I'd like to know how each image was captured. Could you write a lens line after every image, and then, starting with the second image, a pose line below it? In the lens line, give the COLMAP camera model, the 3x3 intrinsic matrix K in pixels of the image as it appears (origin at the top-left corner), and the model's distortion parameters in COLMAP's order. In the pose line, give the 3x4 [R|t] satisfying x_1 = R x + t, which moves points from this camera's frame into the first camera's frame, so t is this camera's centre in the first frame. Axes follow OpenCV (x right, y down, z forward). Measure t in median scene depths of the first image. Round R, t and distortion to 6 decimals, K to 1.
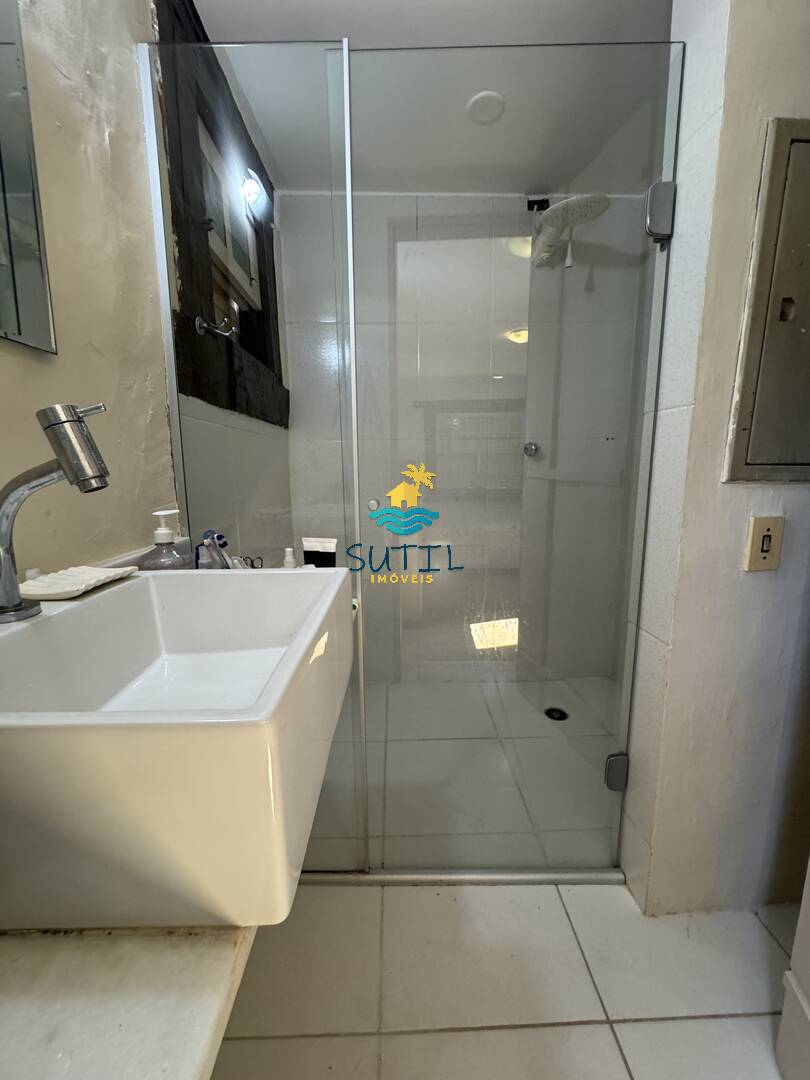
lens RADIAL K [[432.7, 0, 403.3], [0, 432.7, 541.2], [0, 0, 1]] dist [-0.008949, 0.001431]
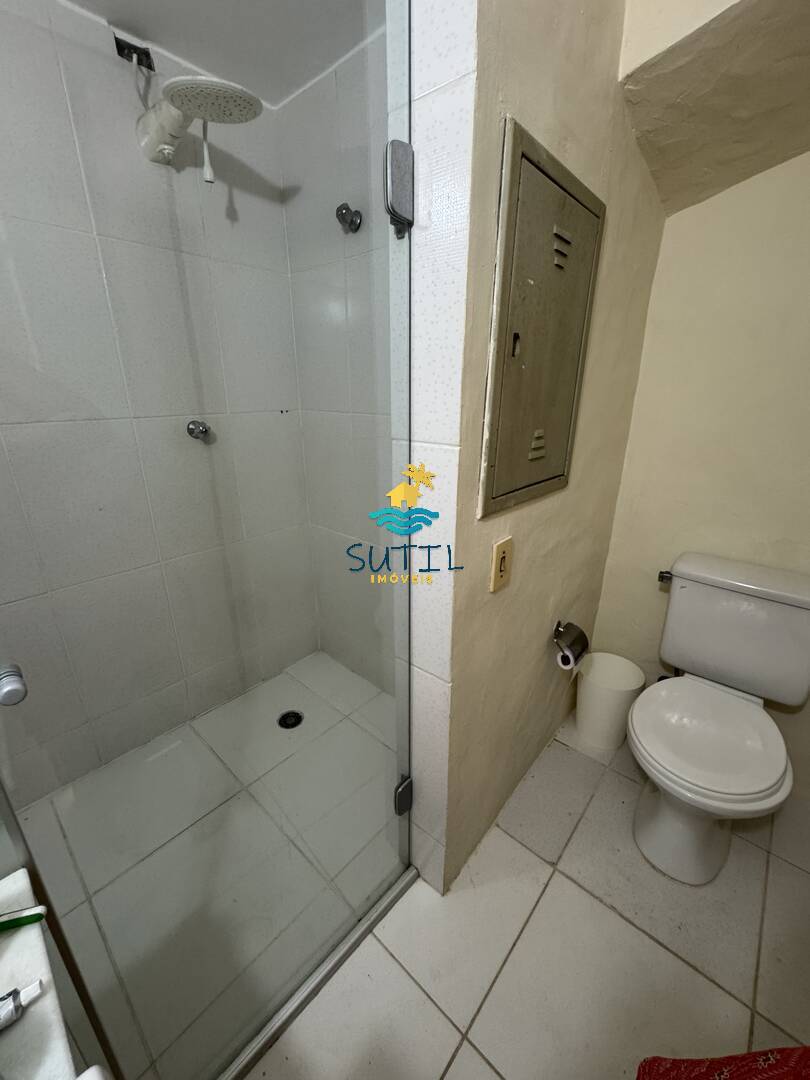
lens RADIAL K [[432.7, 0, 403.9], [0, 432.7, 538.8], [0, 0, 1]] dist [-0.008949, 0.001431]
pose [[0.683072, -0.236426, 0.691025, -0.066038], [0.120449, 0.969666, 0.212697, -0.319548], [-0.720350, -0.062054, 0.690829, 0.431031]]
